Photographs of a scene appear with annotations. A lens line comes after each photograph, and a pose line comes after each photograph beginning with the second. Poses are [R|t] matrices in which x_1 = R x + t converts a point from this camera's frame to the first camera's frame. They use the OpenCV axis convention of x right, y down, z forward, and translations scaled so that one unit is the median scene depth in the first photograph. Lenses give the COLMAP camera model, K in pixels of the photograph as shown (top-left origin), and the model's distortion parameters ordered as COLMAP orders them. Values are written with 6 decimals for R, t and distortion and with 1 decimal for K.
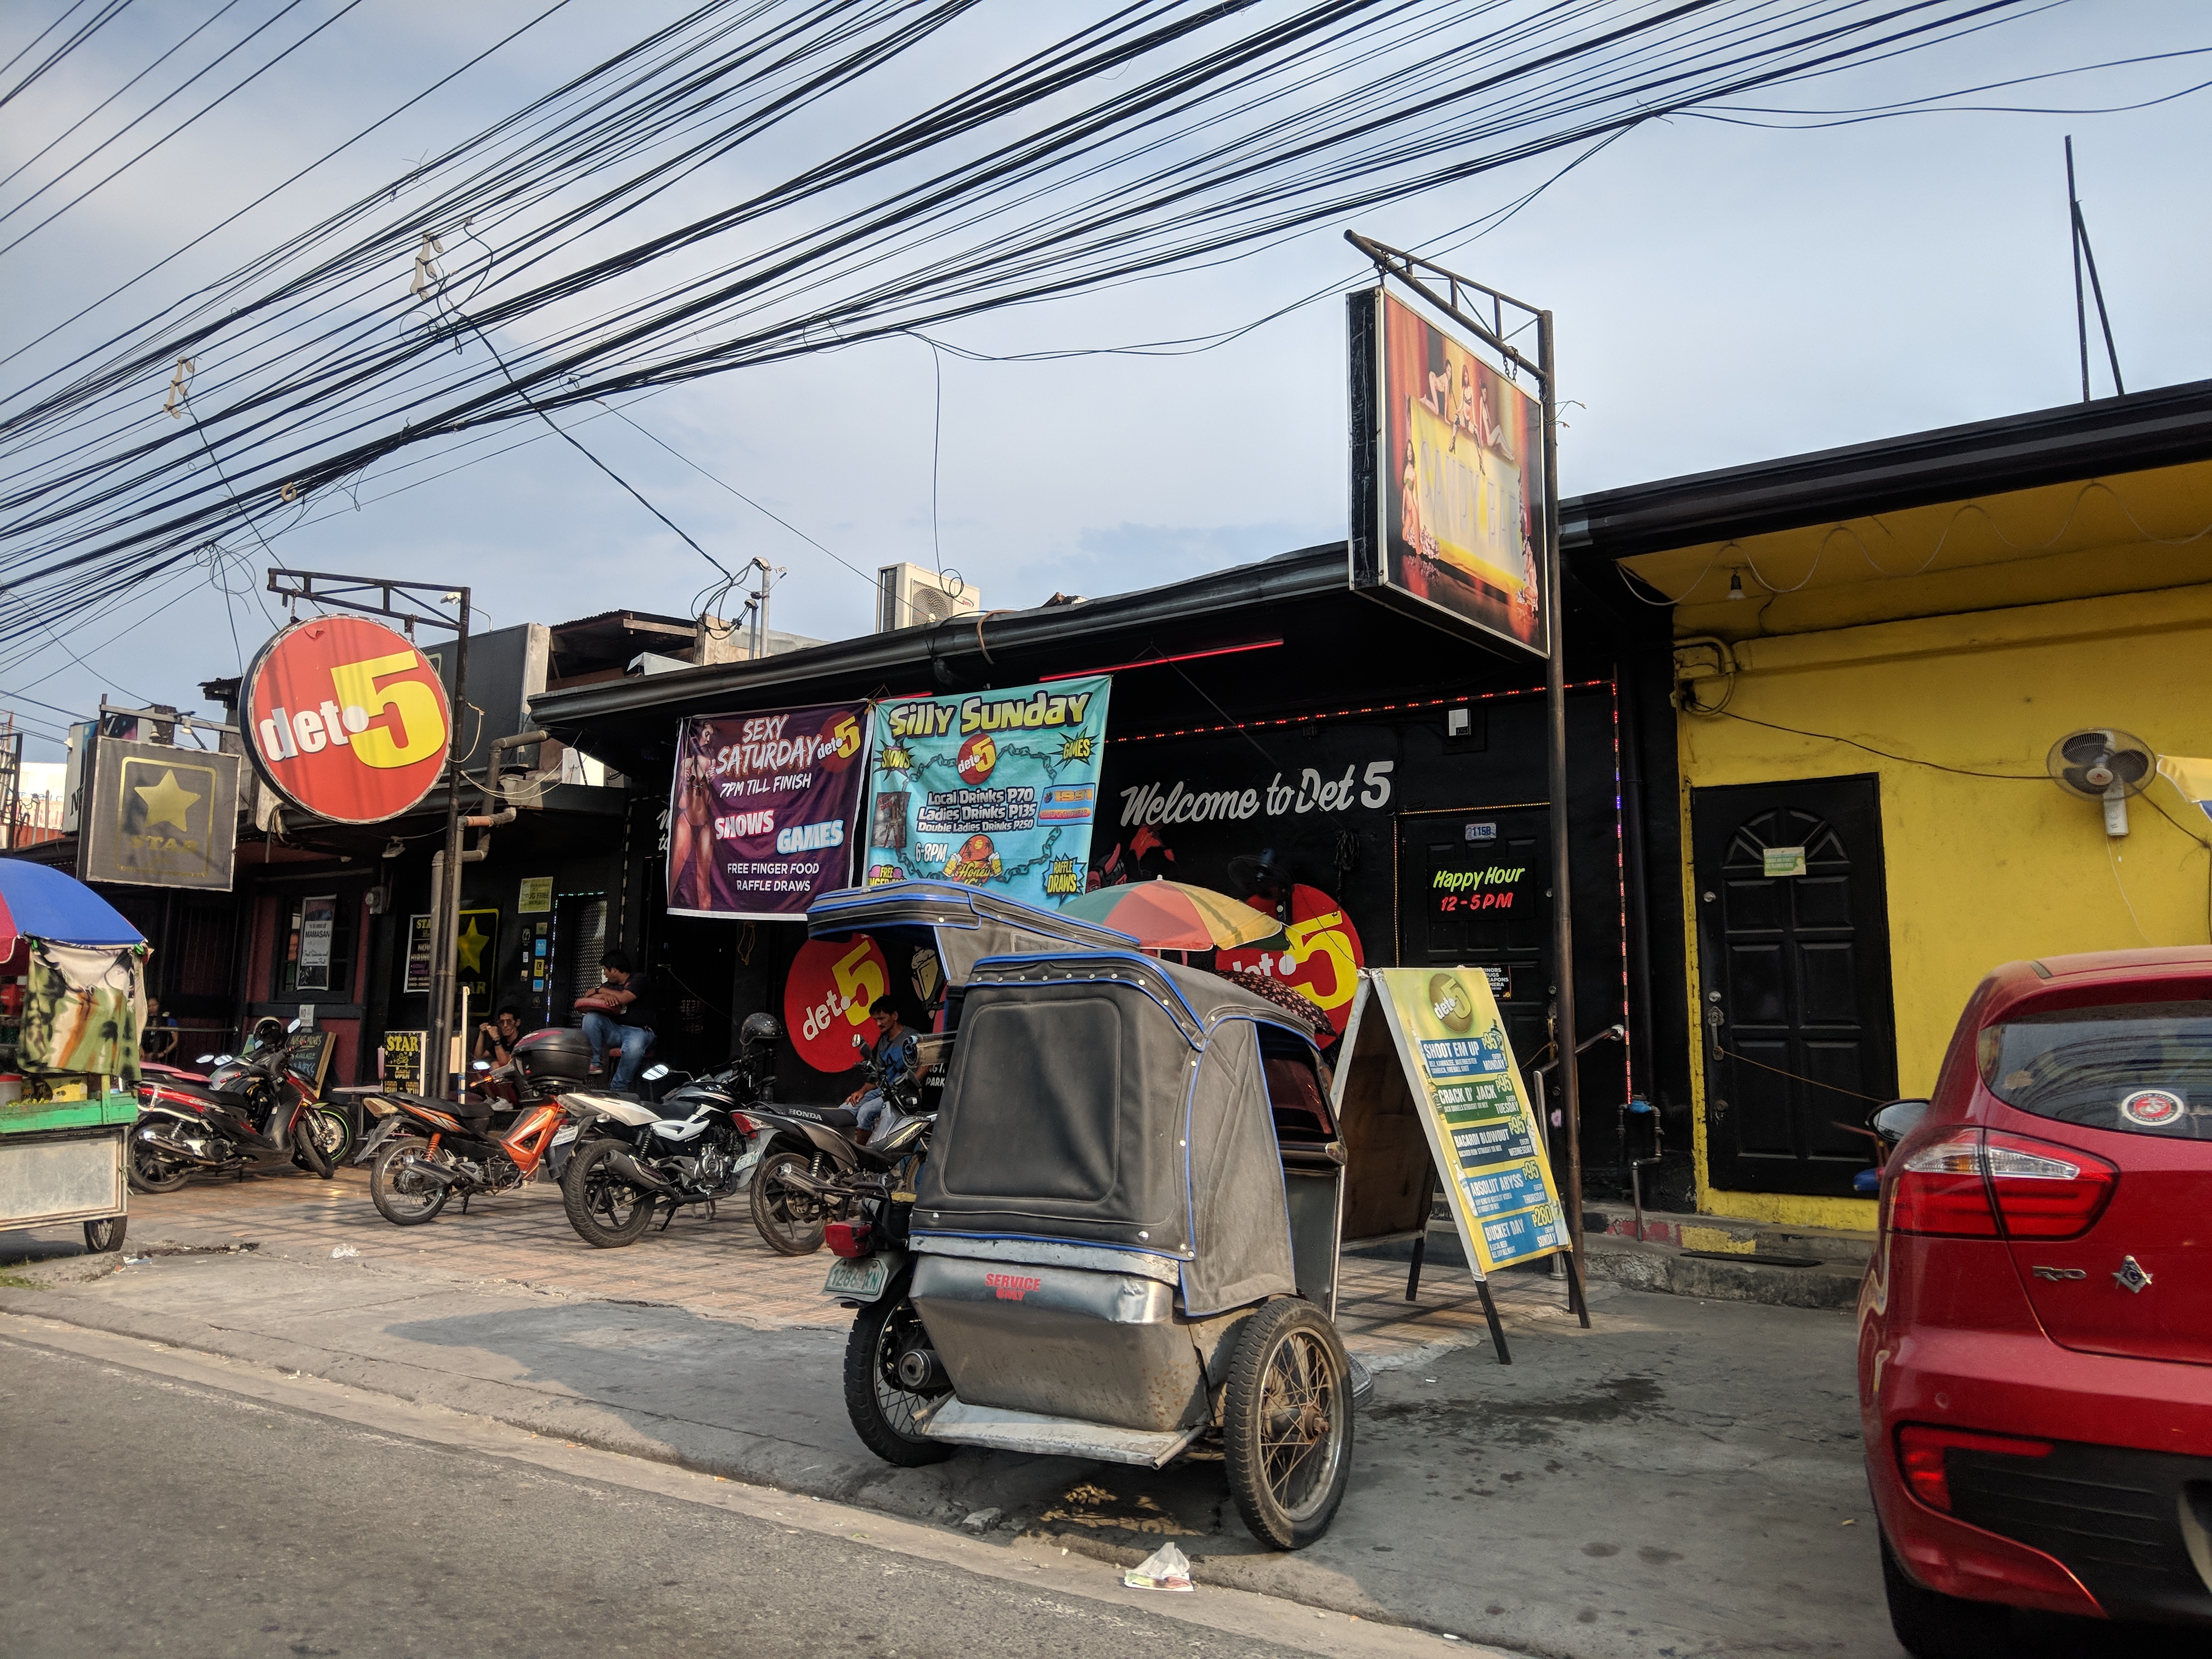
lens RADIAL K [[1679.4, 0, 1089.5], [0, 1679.4, 820.5], [0, 0, 1]] dist [0.037376, -0.055117]
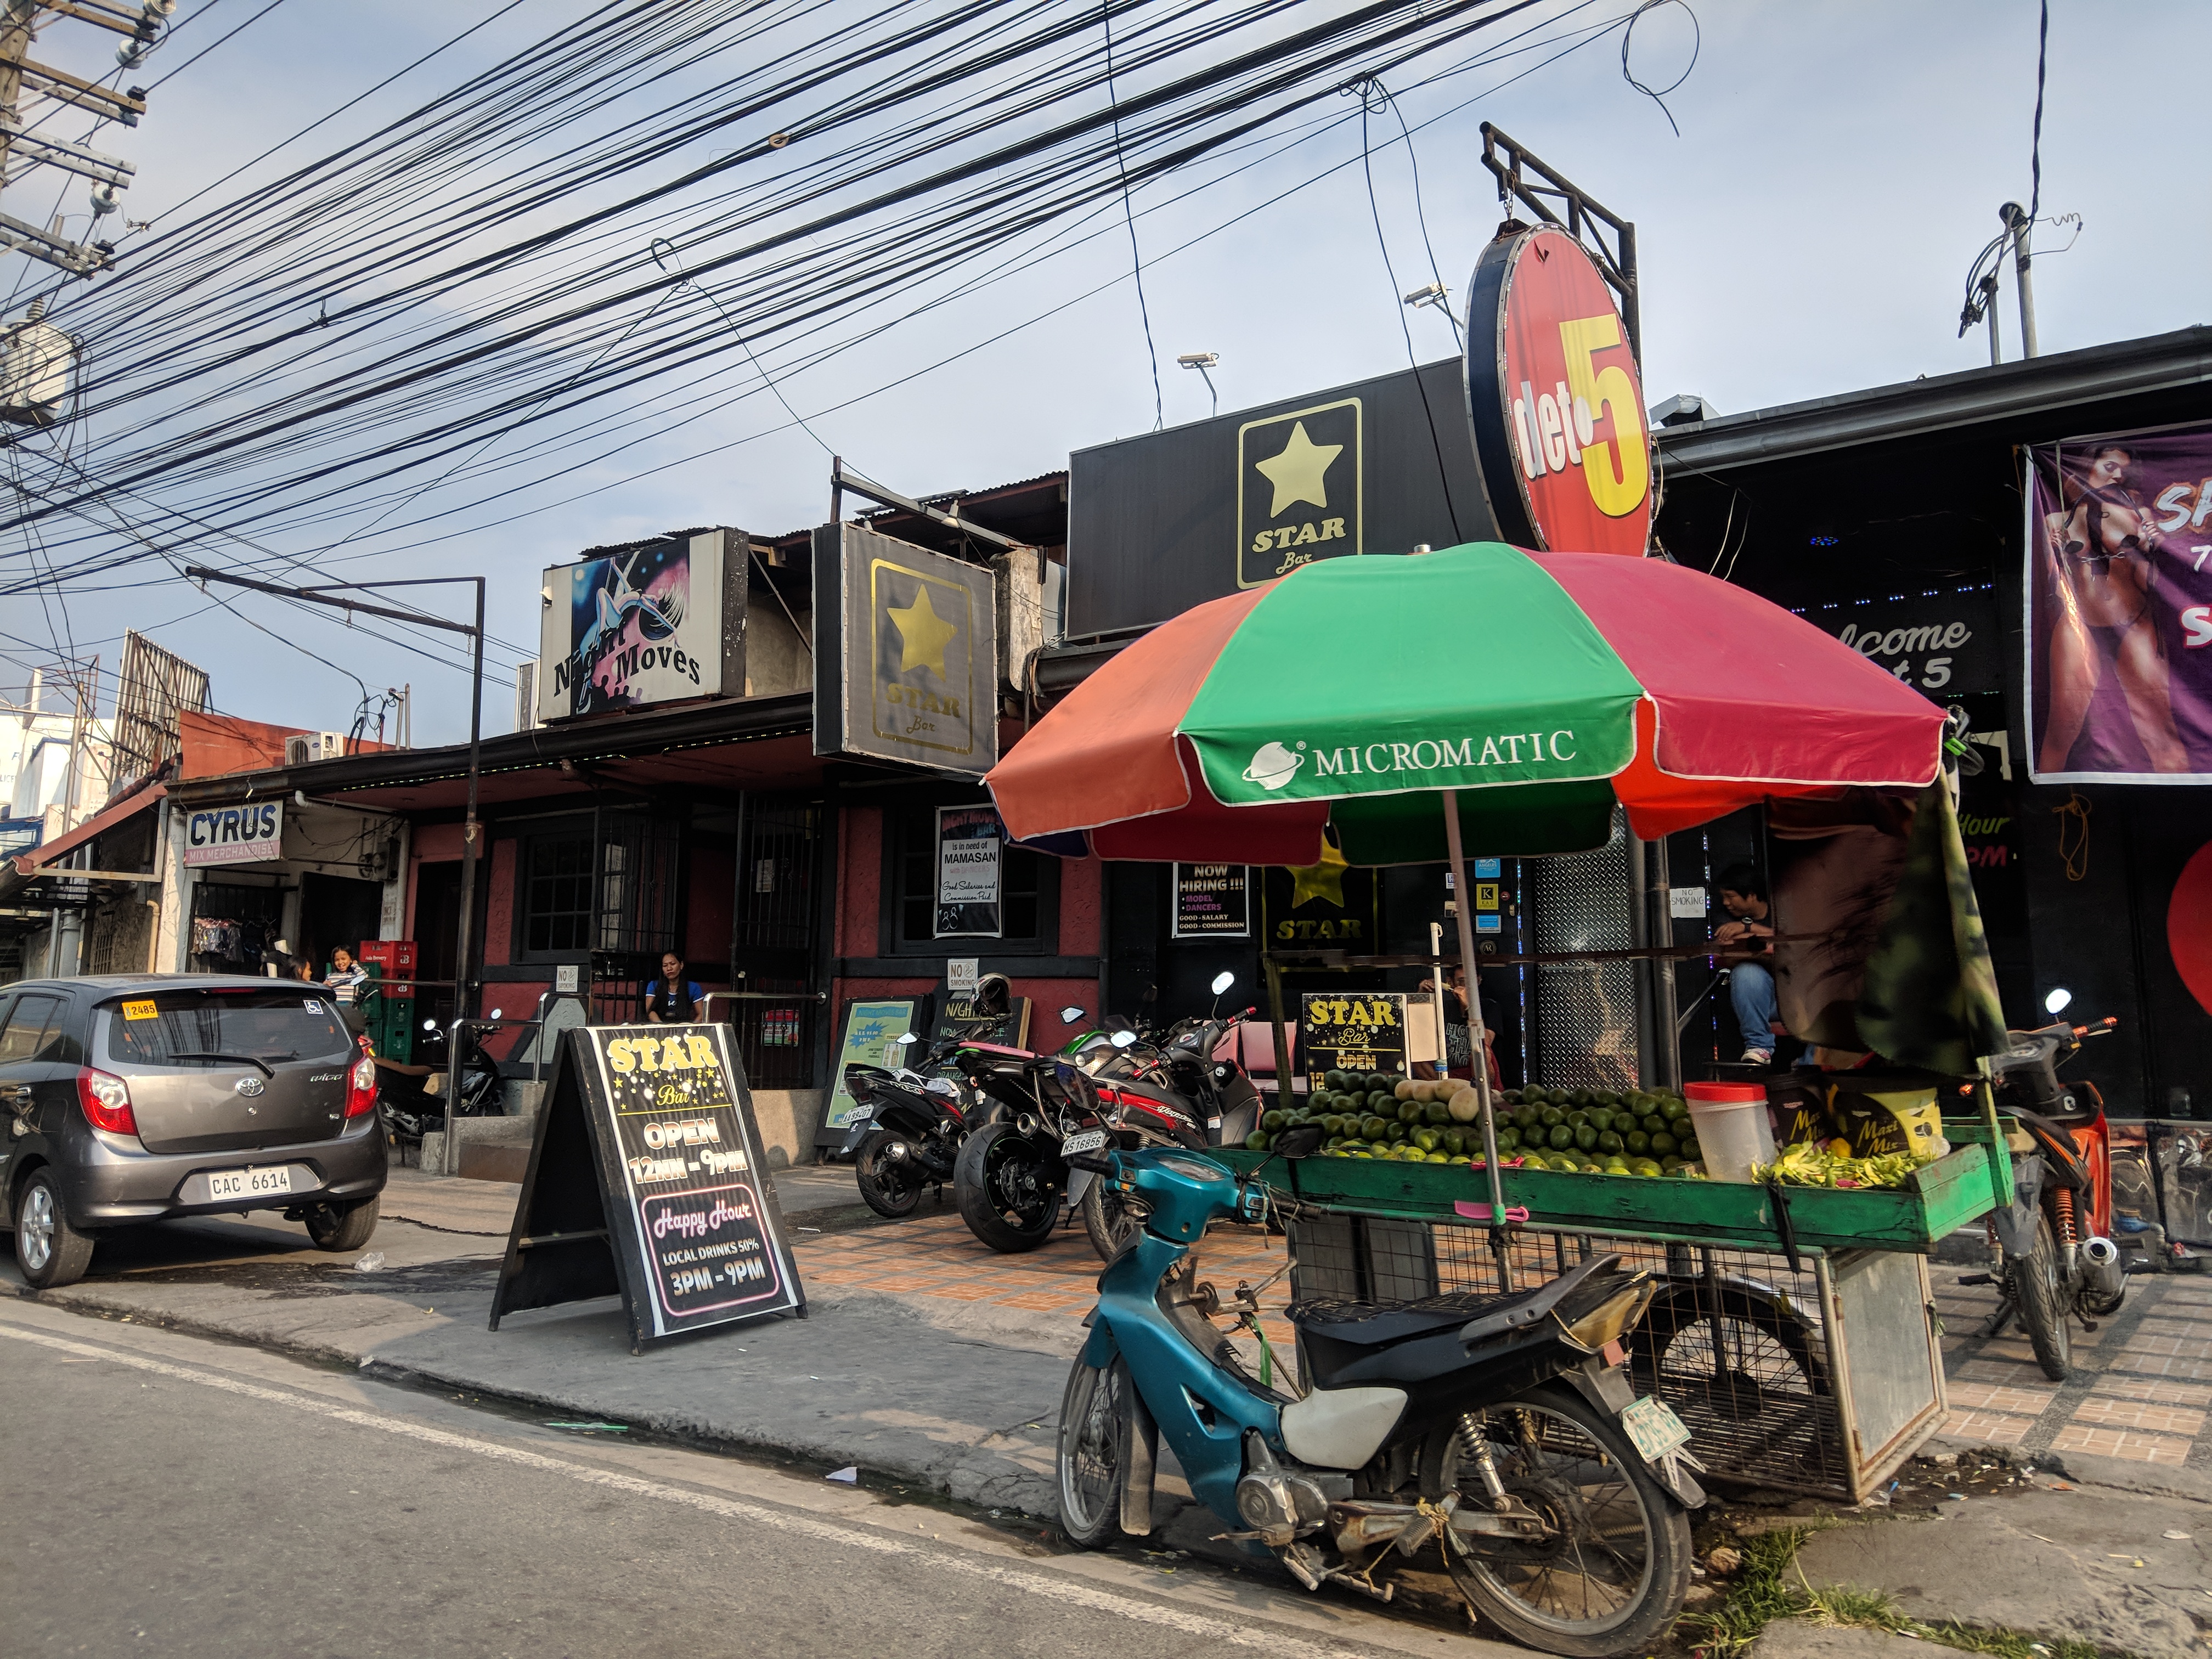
lens RADIAL K [[1679.4, 0, 1127.5], [0, 1679.4, 833.7], [0, 0, 1]] dist [0.037376, -0.055117]
pose [[0.999753, -0.001532, 0.022161, -0.501901], [0.001053, 0.999766, 0.021611, 0.052345], [-0.022189, -0.021582, 0.999521, 0.381206]]
